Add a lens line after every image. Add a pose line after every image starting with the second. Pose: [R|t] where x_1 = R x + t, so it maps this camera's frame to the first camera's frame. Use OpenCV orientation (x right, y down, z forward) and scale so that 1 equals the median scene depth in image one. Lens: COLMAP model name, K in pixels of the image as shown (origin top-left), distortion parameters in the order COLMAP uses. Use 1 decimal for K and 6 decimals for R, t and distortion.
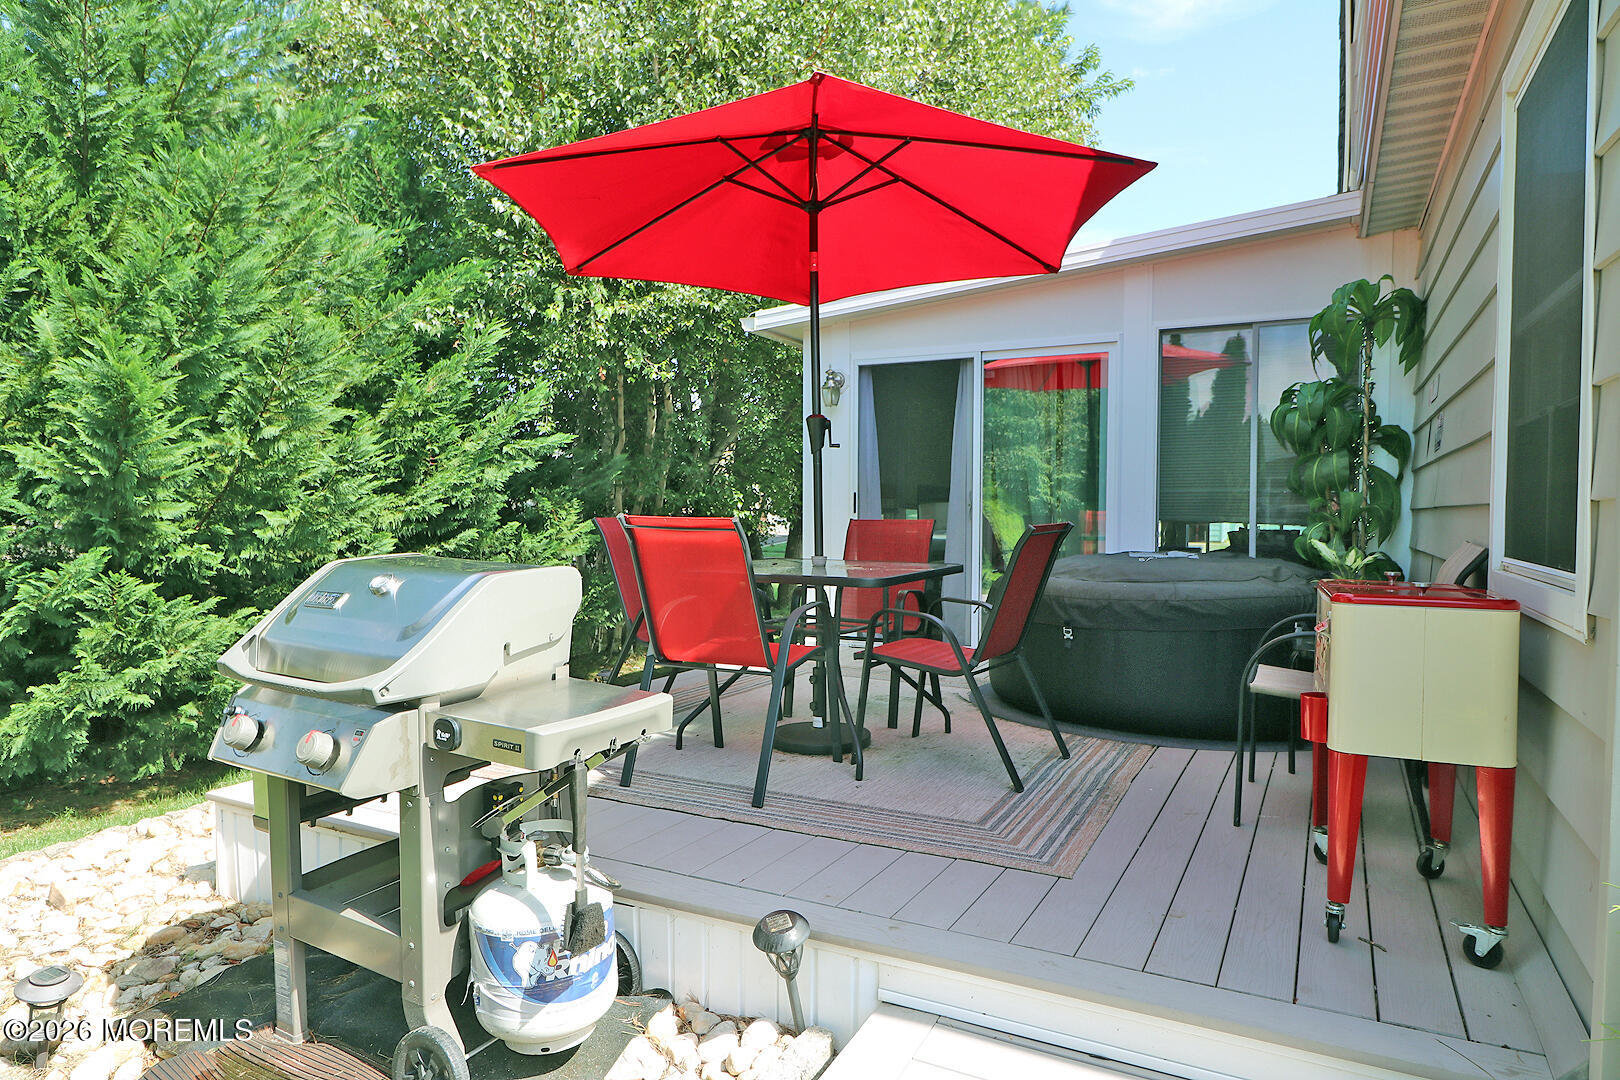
lens RADIAL K [[951.8, 0, 810.0], [0, 951.8, 540.0], [0, 0, 1]] dist [-0.024379, -0.000554]
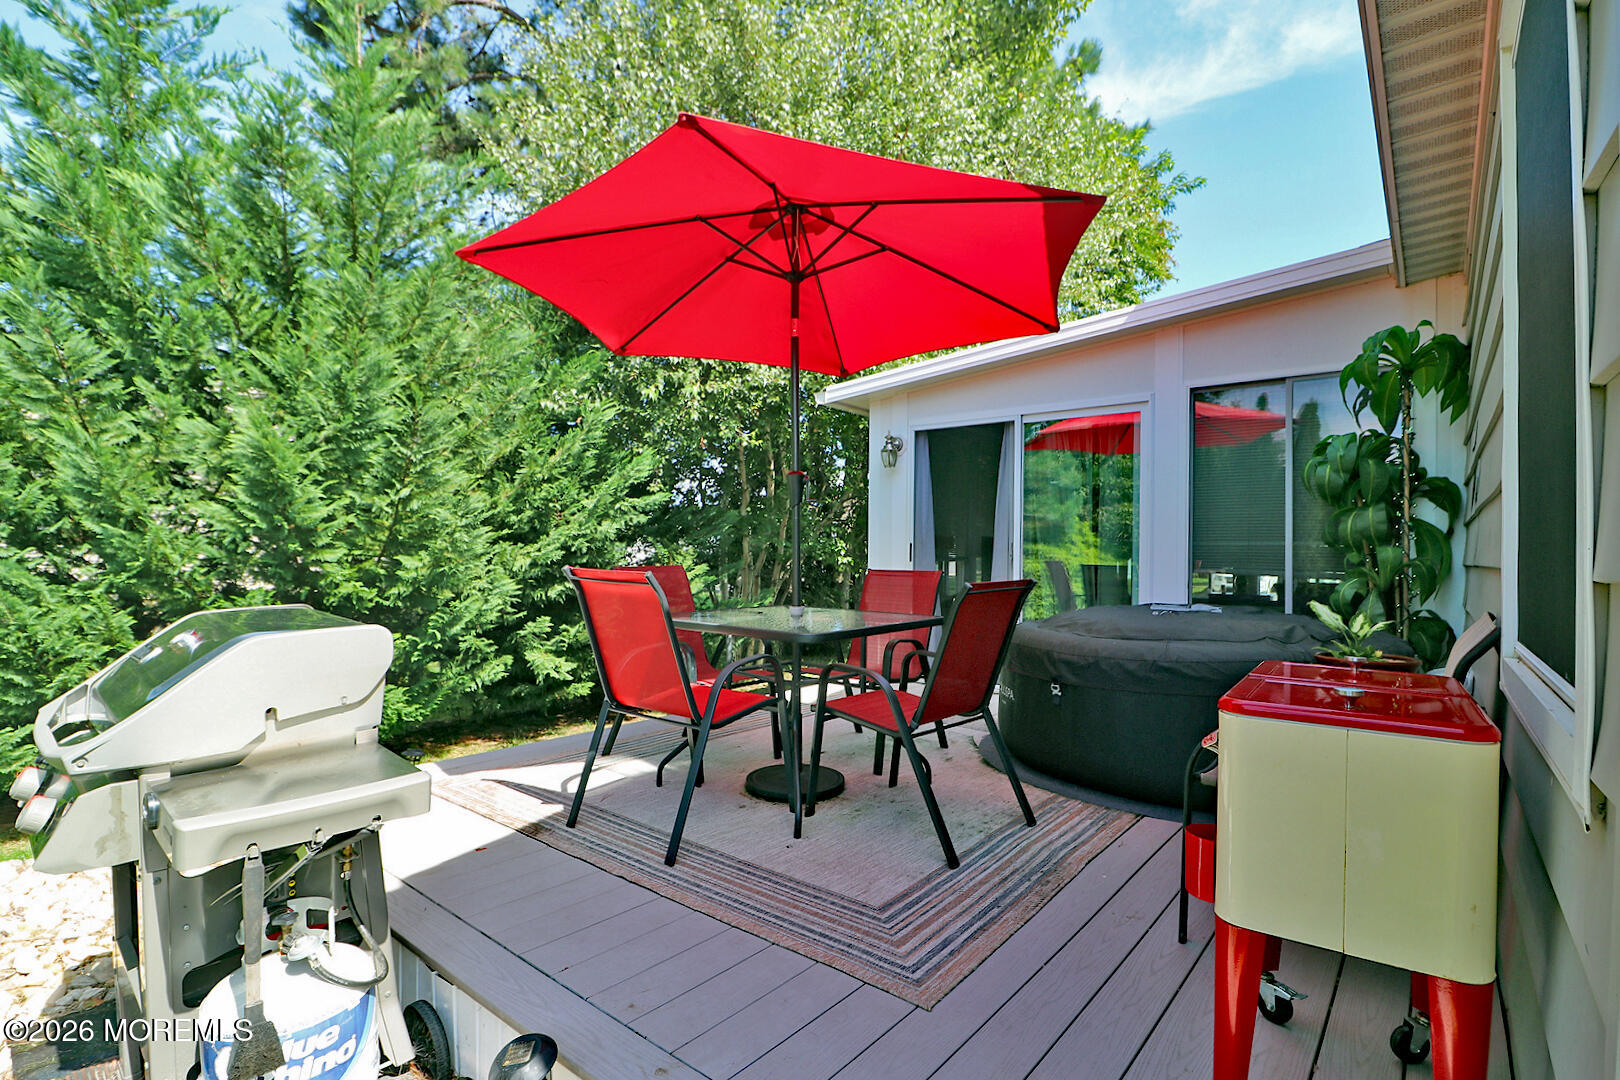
lens RADIAL K [[749.6, 0, 808.6], [0, 749.6, 546.1], [0, 0, 1]] dist [-0.020768, -0.008233]
pose [[0.980305, 0.006634, -0.197378, 0.144461], [-0.014746, 0.999105, -0.039657, -0.013433], [0.196938, 0.041786, 0.979525, 0.152867]]
